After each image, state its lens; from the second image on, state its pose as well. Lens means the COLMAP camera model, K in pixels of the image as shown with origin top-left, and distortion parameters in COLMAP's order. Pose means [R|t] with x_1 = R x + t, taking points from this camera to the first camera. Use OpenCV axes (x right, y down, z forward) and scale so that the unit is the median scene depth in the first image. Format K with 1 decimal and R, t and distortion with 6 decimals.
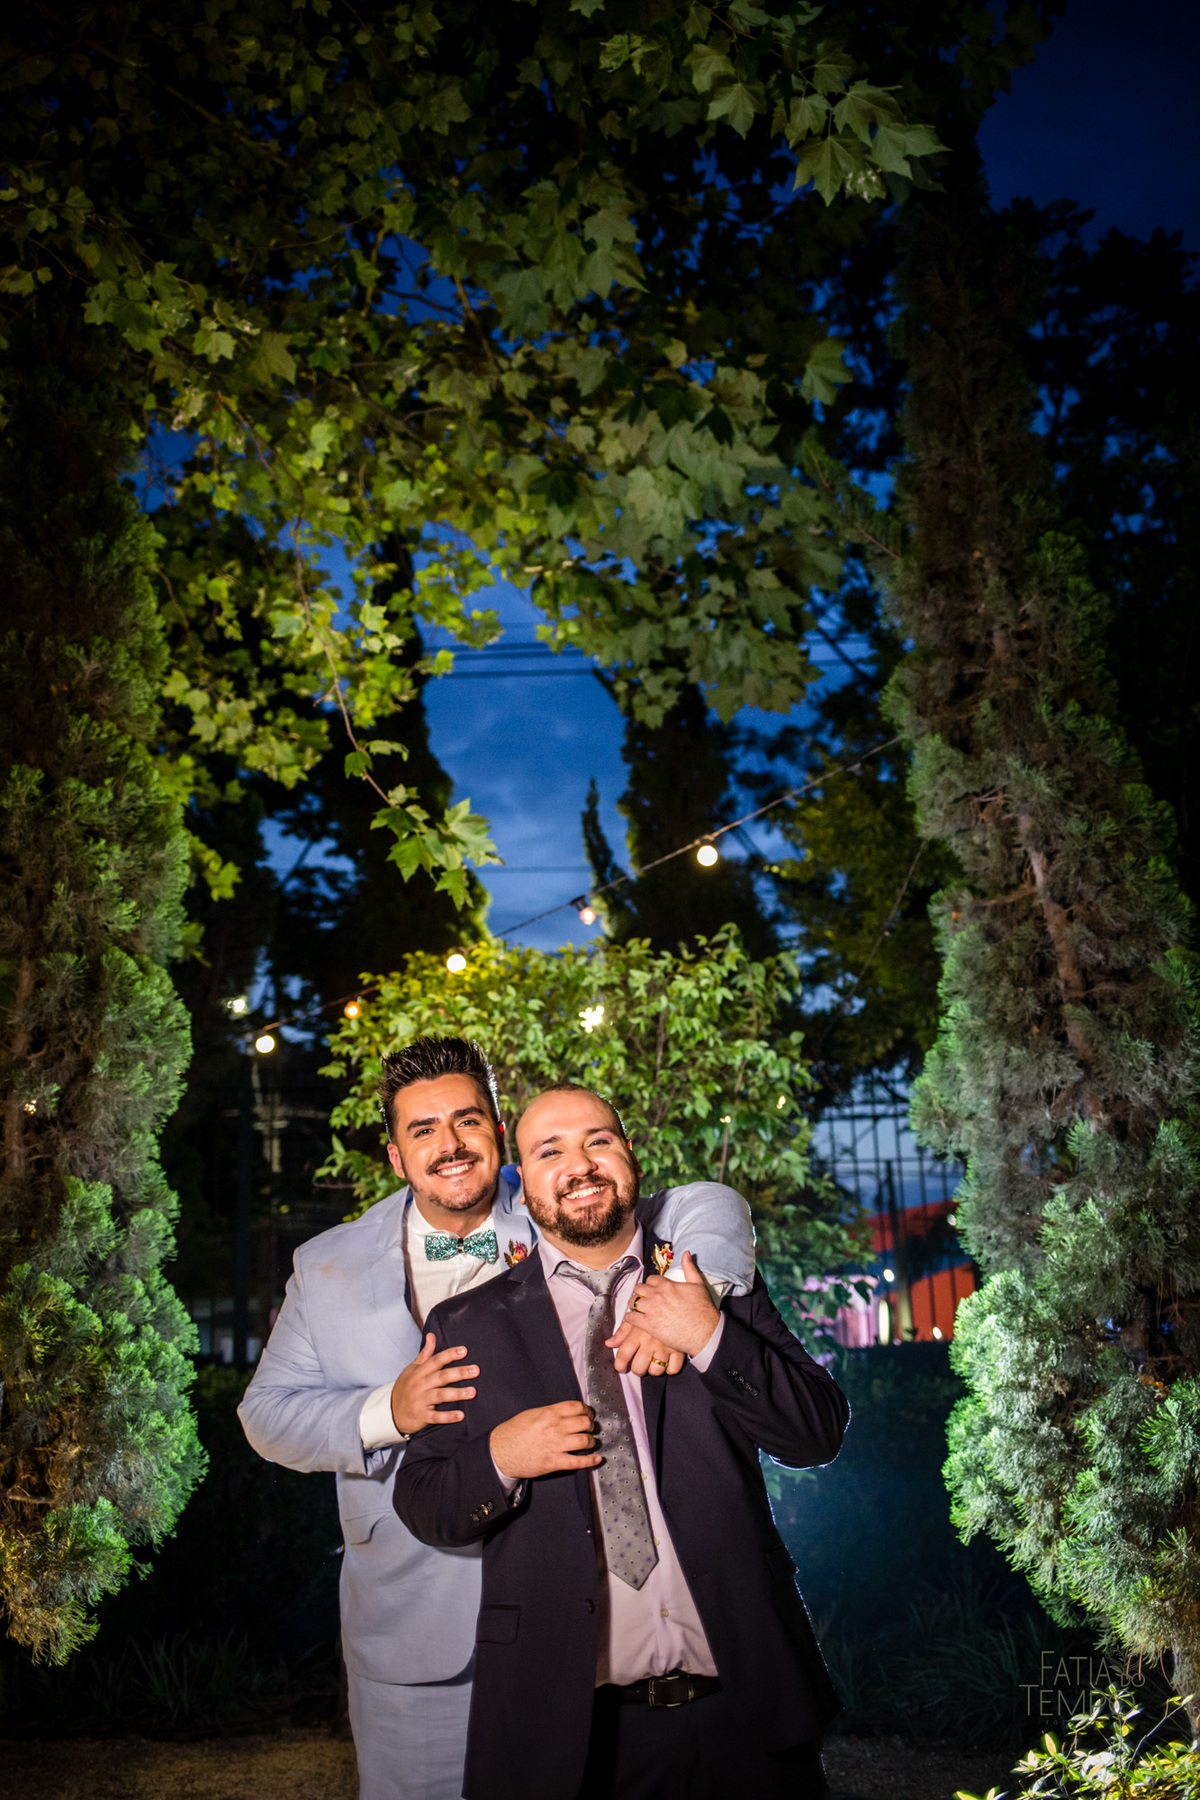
lens RADIAL K [[1875.0, 0, 596.9], [0, 1875.0, 868.2], [0, 0, 1]] dist [-0.046511, -0.000526]
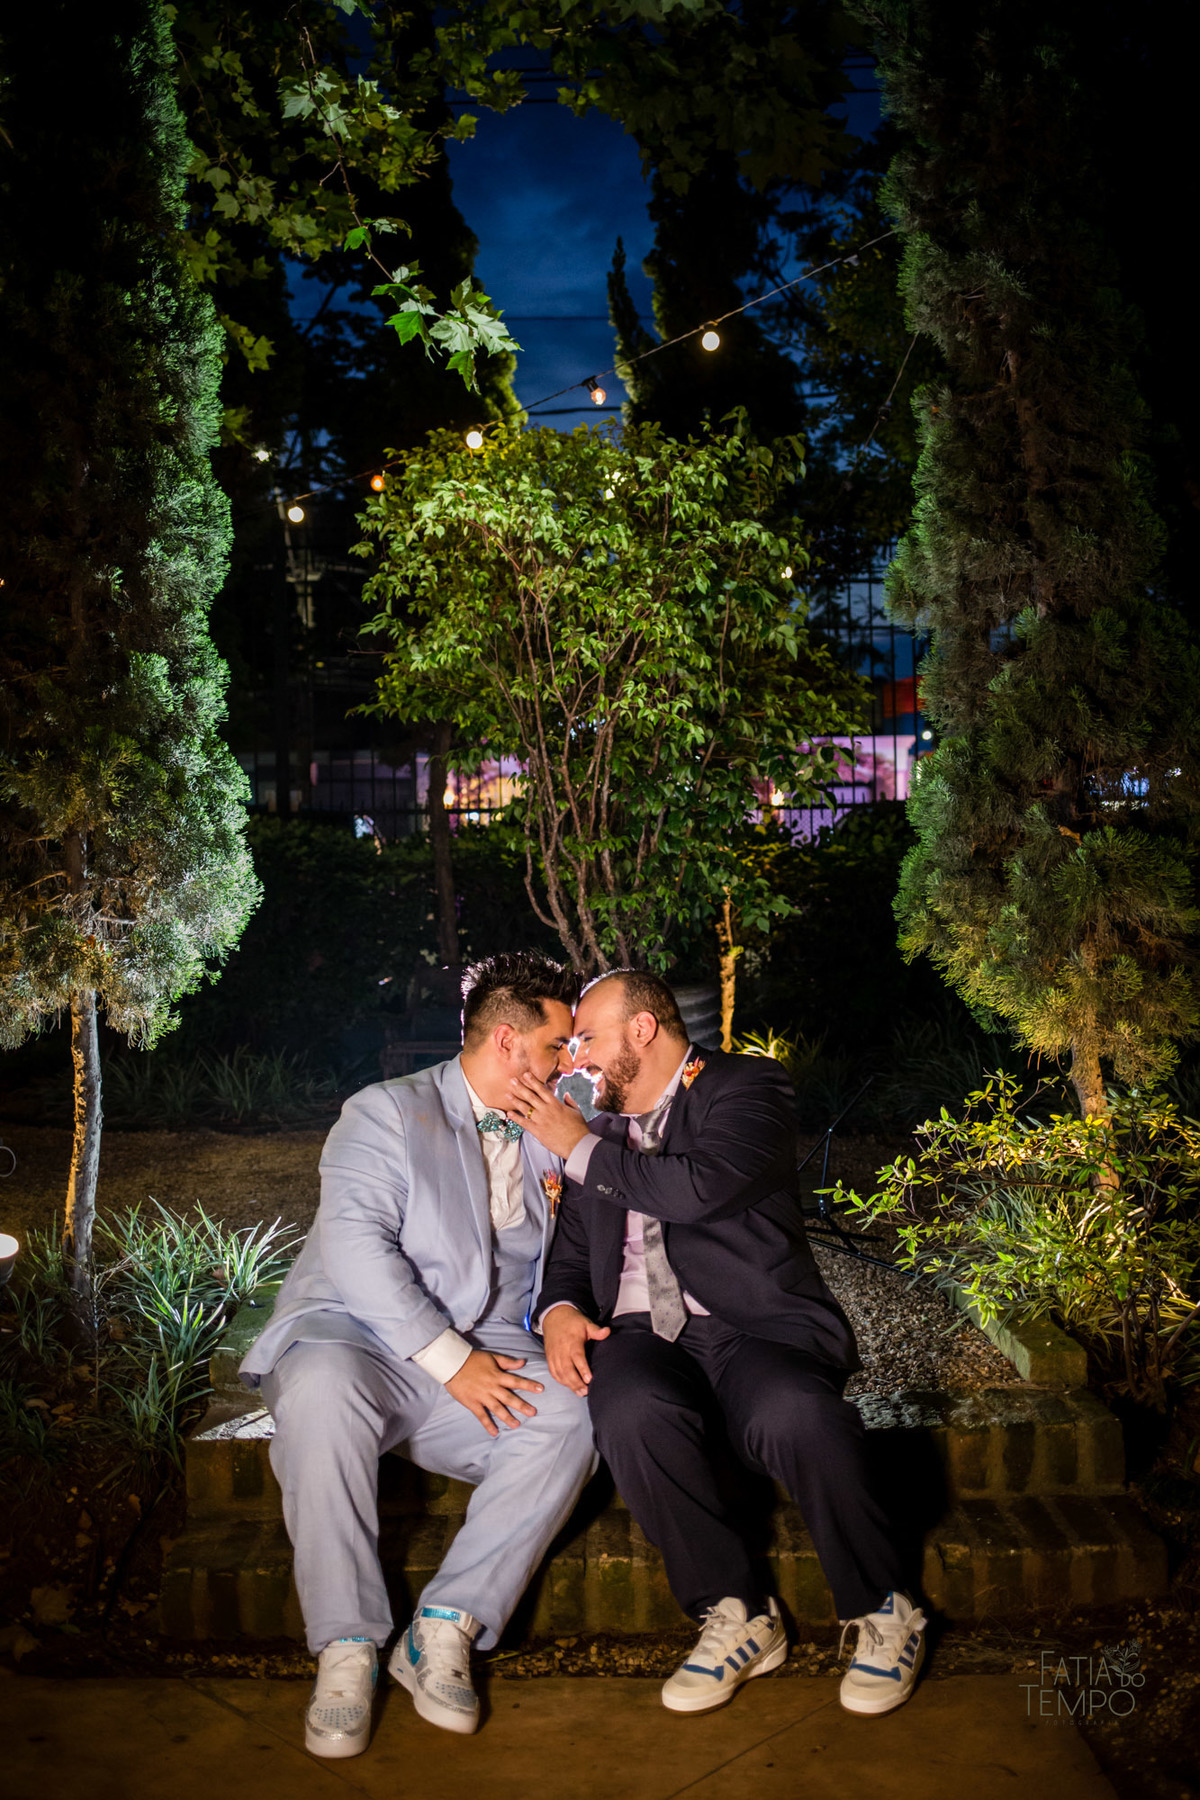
lens RADIAL K [[1880.3, 0, 600.0], [0, 1880.3, 900.0], [0, 0, 1]] dist [-0.062907, 0.009025]
pose [[0.999838, 0.009992, -0.014957, 0.018999], [-0.005062, 0.954226, 0.299045, -0.027215], [0.017260, -0.298921, 0.954122, -0.113557]]
